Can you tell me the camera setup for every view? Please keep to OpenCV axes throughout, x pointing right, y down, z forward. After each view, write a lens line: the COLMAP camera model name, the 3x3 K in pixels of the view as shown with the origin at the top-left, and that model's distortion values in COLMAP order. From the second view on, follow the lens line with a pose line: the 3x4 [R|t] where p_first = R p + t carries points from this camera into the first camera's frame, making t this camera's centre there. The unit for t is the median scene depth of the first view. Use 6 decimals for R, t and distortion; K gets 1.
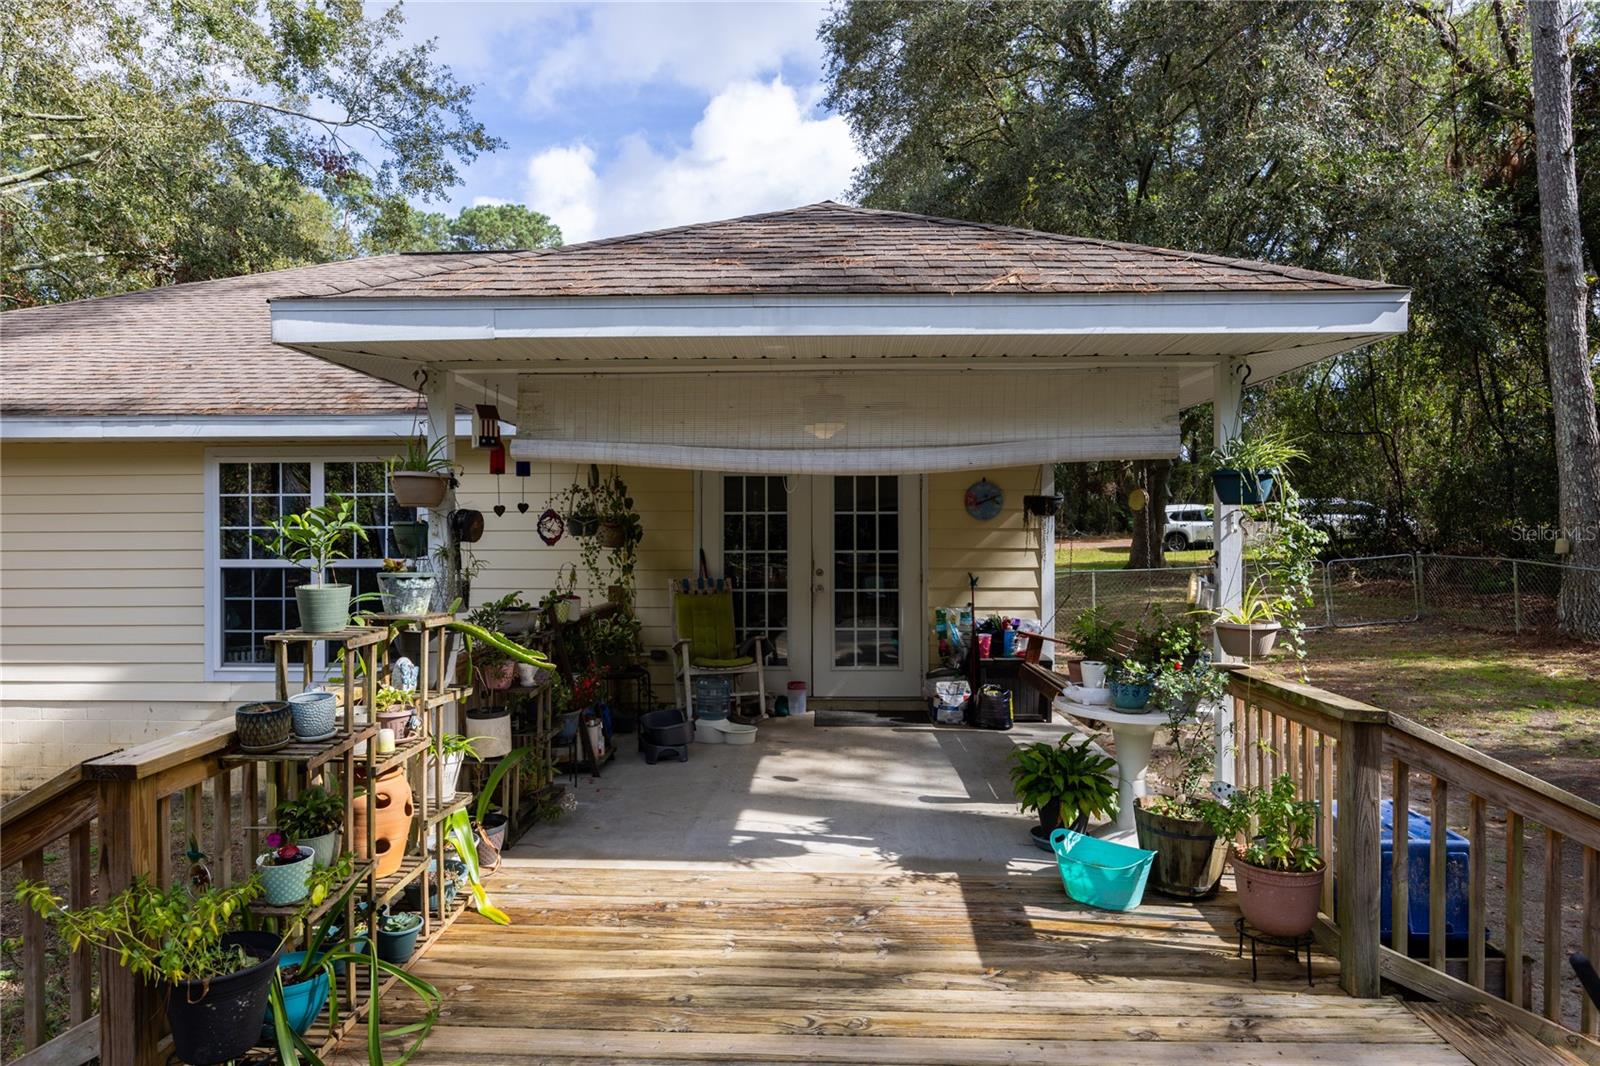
lens RADIAL K [[943.0, 0, 796.6], [0, 943.0, 537.7], [0, 0, 1]] dist [-0.006169, -0.000865]
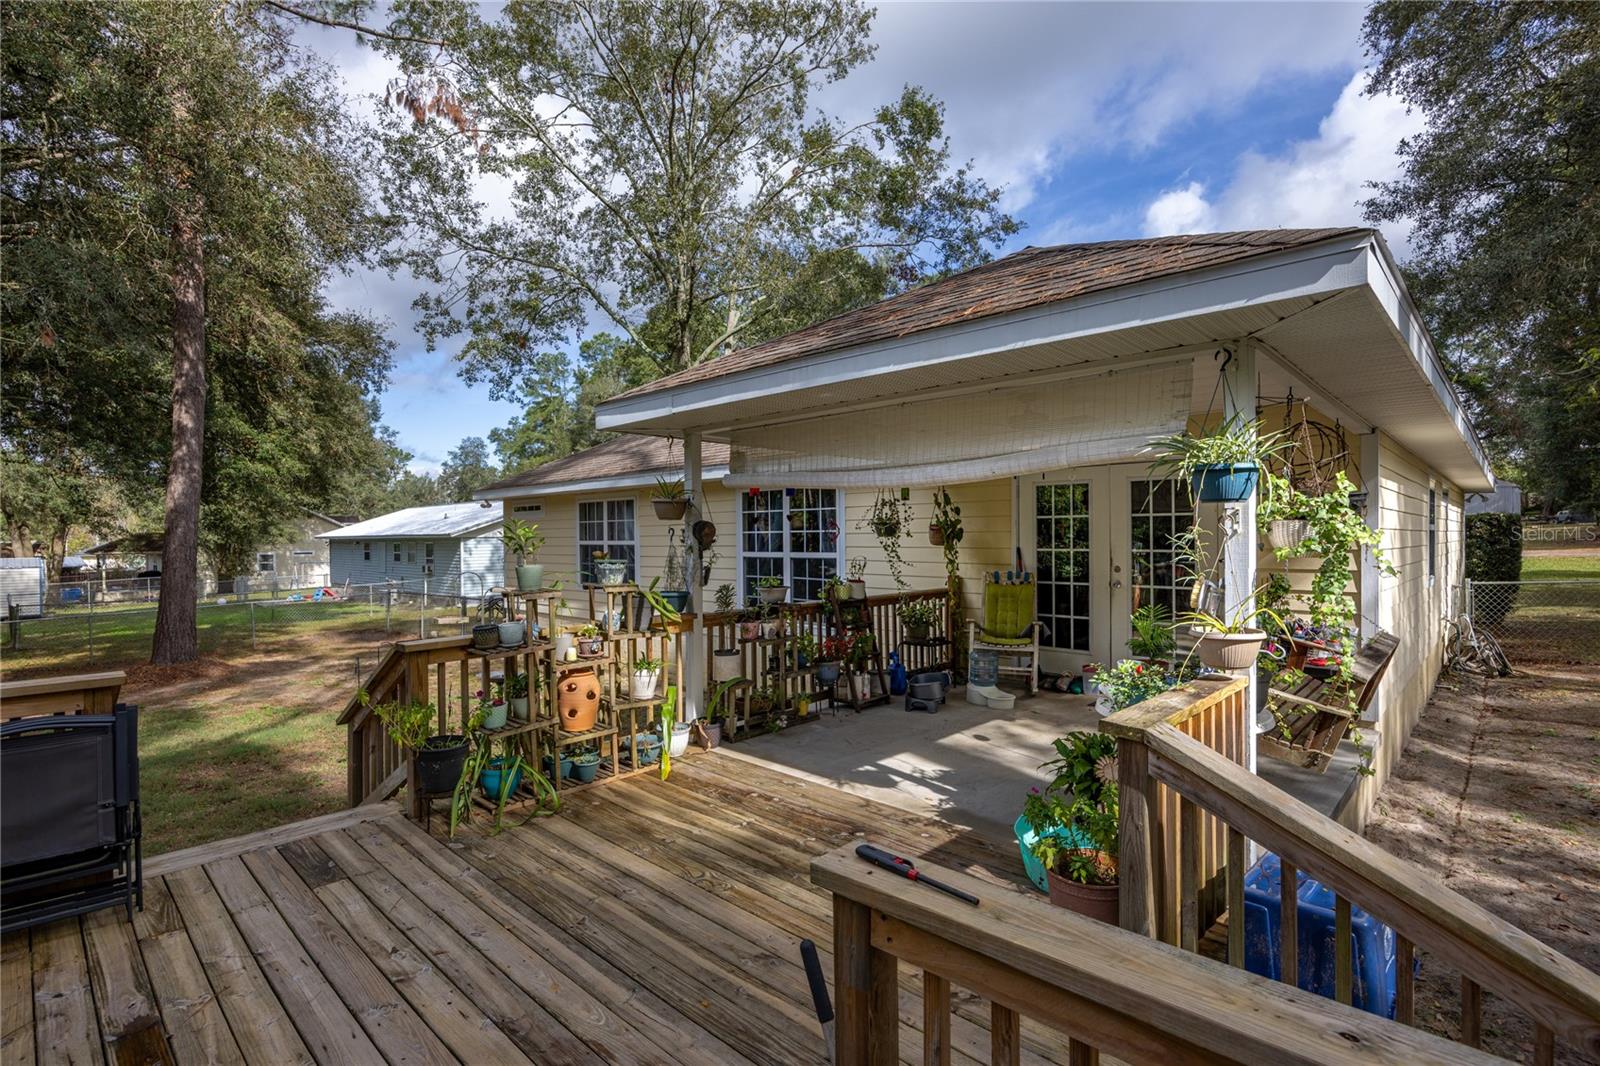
lens RADIAL K [[757.2, 0, 800.4], [0, 757.2, 544.6], [0, 0, 1]] dist [-0.005878, -0.000902]
pose [[0.750458, 0.005023, -0.660899, 0.340989], [0.001176, 0.999959, 0.008936, -0.000421], [0.660917, -0.007483, 0.750422, 0.091586]]
